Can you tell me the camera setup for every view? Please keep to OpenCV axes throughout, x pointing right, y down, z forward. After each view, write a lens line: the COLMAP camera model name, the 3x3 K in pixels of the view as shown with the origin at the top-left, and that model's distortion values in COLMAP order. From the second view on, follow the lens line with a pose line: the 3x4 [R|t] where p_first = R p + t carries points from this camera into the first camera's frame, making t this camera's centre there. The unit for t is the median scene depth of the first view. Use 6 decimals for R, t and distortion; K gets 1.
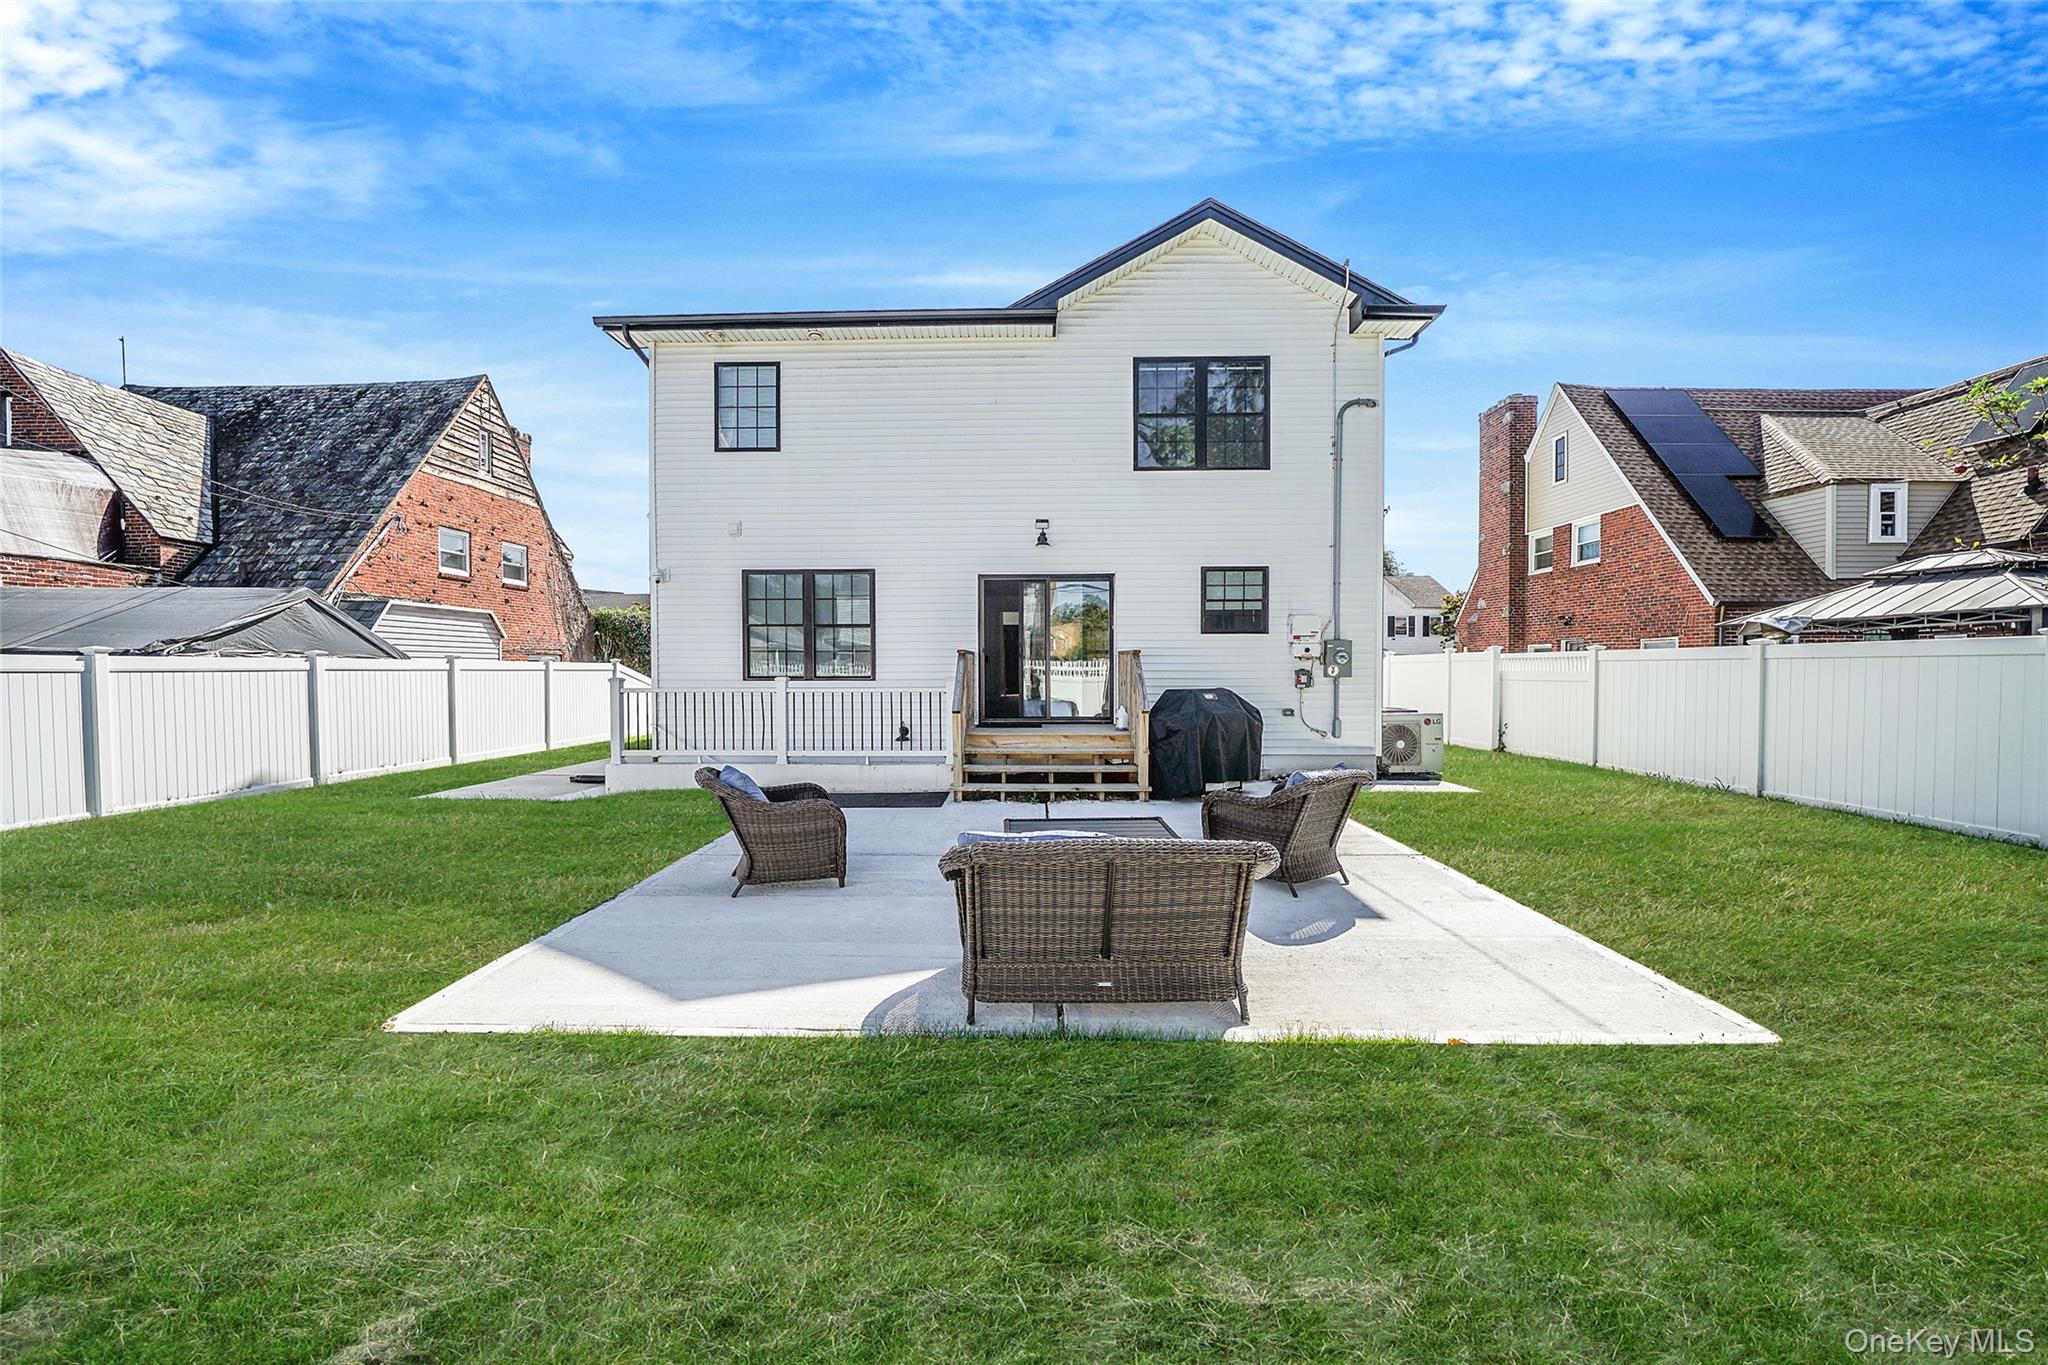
lens RADIAL K [[743.8, 0, 1018.6], [0, 743.8, 697.7], [0, 0, 1]] dist [-0.016492, 0.000159]
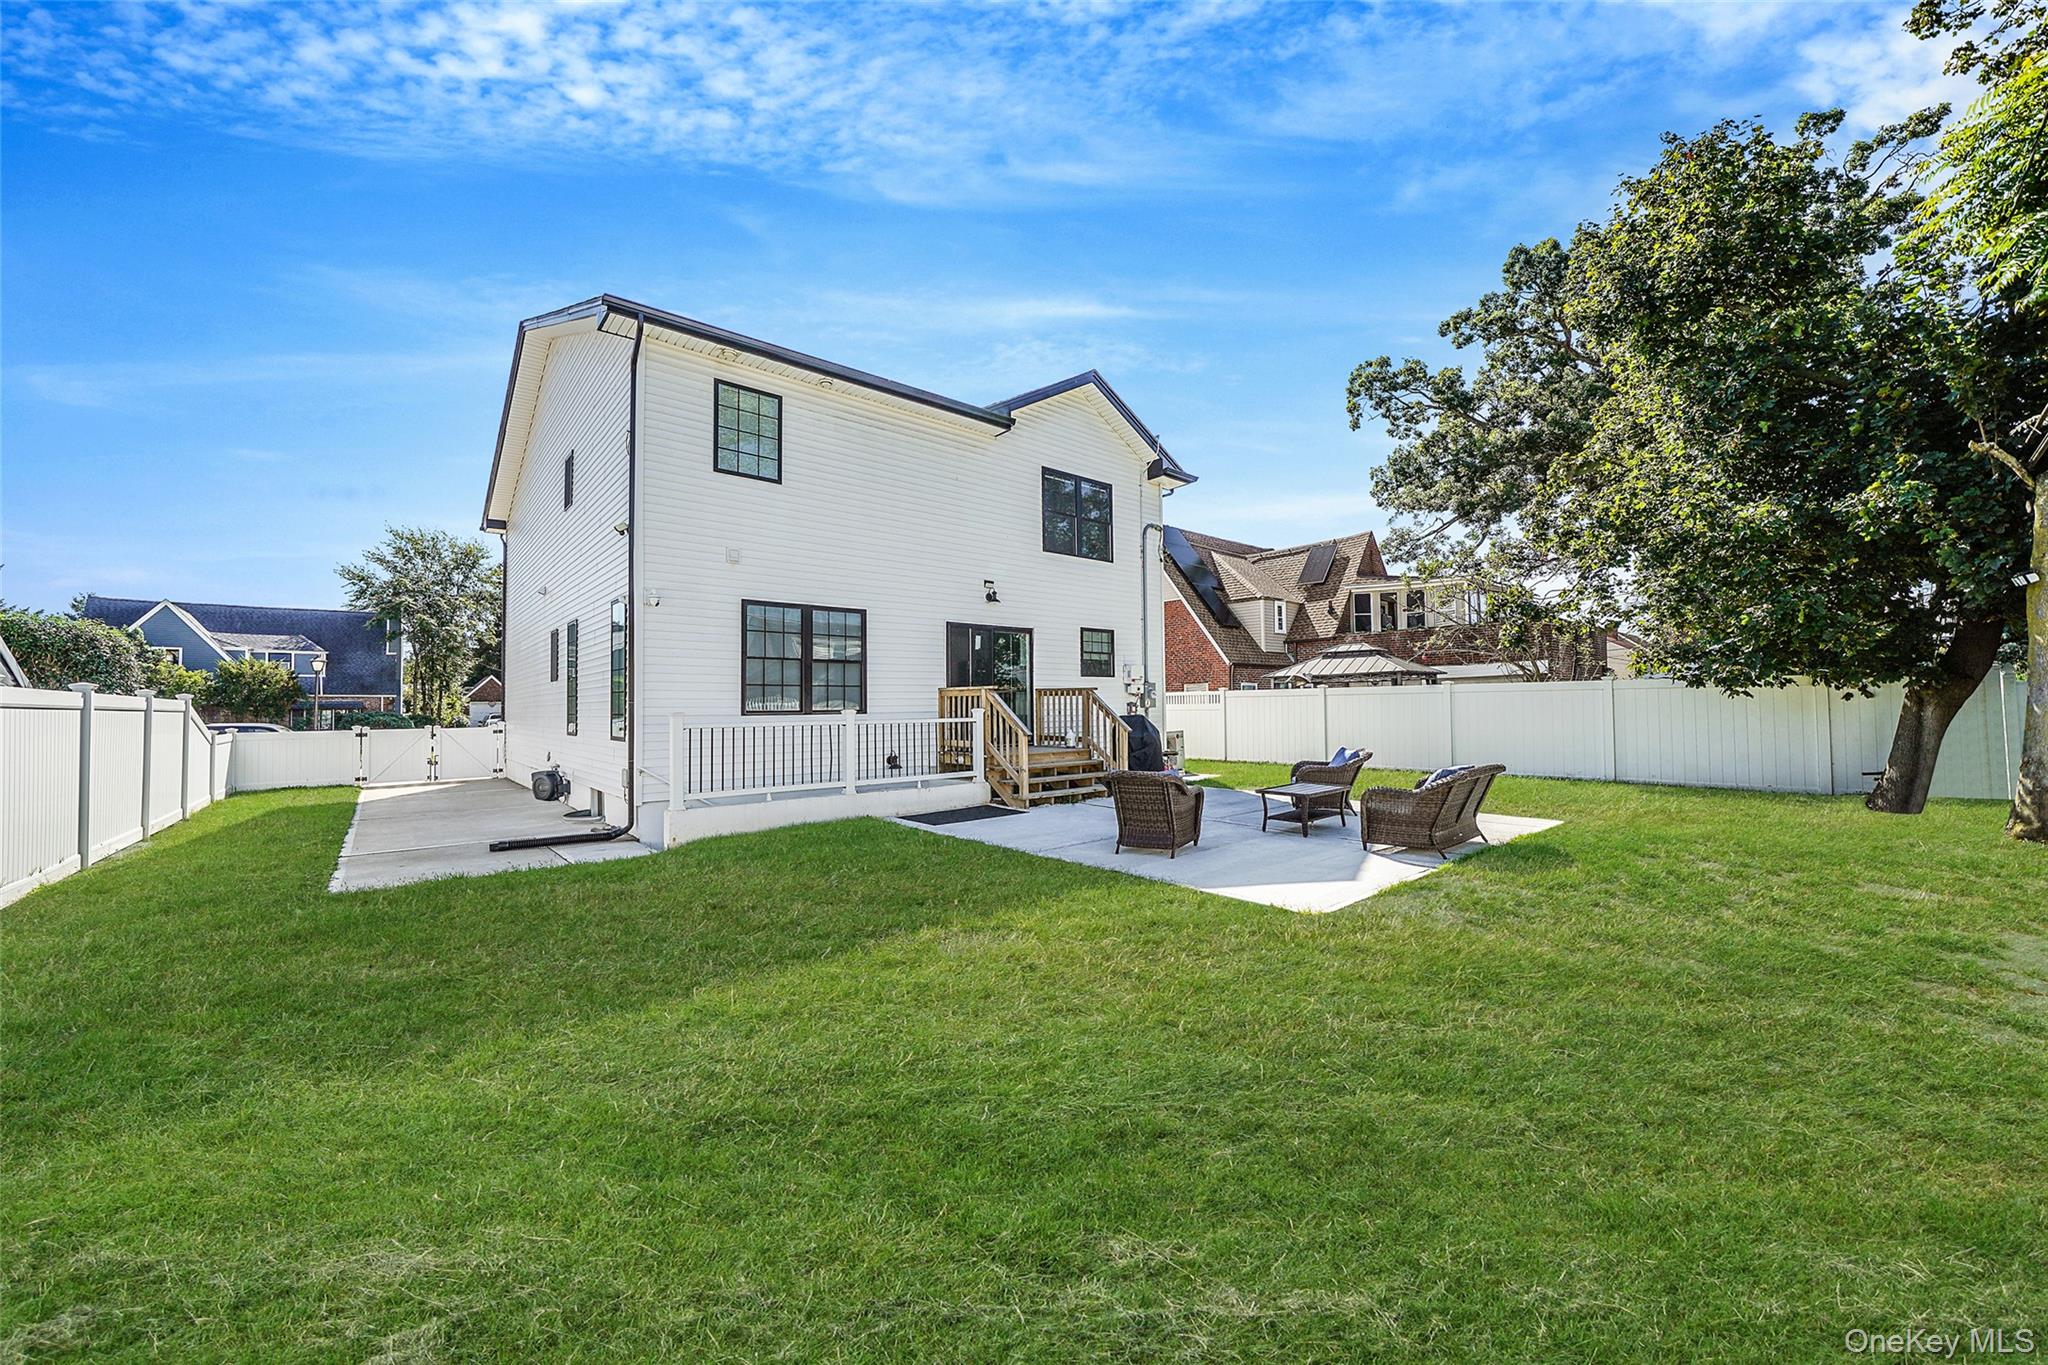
lens RADIAL K [[743.8, 0, 1018.6], [0, 743.8, 697.7], [0, 0, 1]] dist [-0.016492, 0.000159]
pose [[0.748275, 0.002041, 0.663385, -0.740926], [0.031657, 0.998746, -0.038781, 0.002204], [-0.662632, 0.050020, 0.747273, 0.059416]]
